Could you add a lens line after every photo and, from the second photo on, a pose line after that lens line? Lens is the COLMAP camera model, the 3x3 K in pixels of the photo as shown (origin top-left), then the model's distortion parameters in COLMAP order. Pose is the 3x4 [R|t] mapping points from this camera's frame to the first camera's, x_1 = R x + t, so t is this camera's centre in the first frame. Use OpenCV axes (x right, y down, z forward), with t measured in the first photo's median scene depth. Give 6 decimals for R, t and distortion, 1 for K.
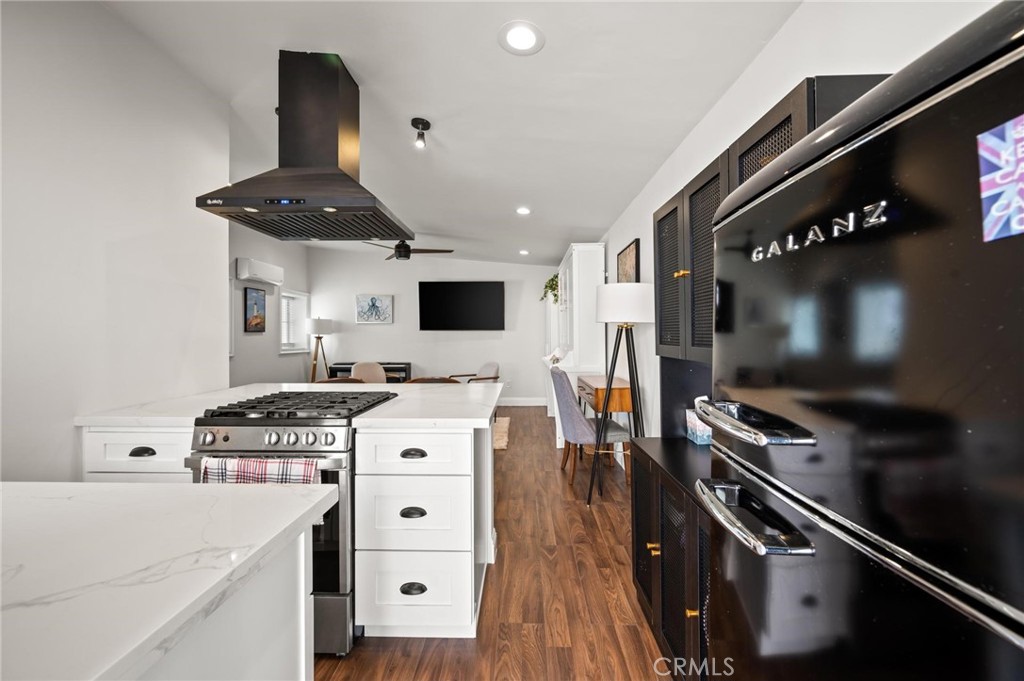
lens RADIAL K [[397.7, 0, 510.0], [0, 397.7, 336.7], [0, 0, 1]] dist [0.003806, -0.001060]
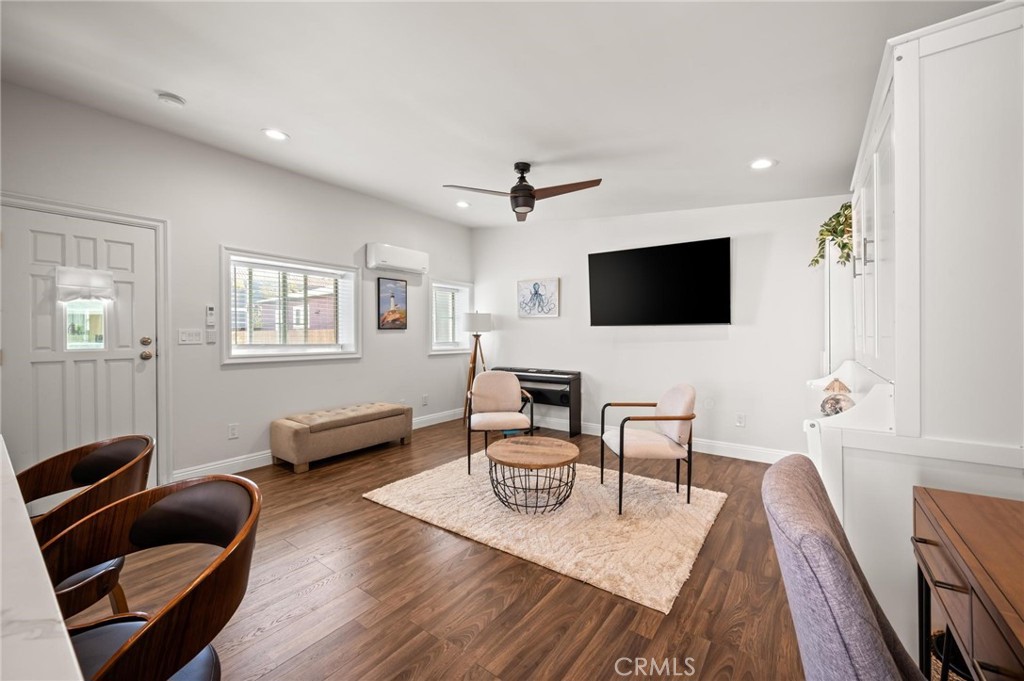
lens RADIAL K [[397.7, 0, 521.2], [0, 397.7, 333.8], [0, 0, 1]] dist [0.003806, -0.001060]
pose [[0.825820, 0.000922, -0.563933, 0.065797], [-0.001558, 0.999999, -0.000647, -0.001899], [0.563932, 0.001412, 0.825820, 0.408568]]
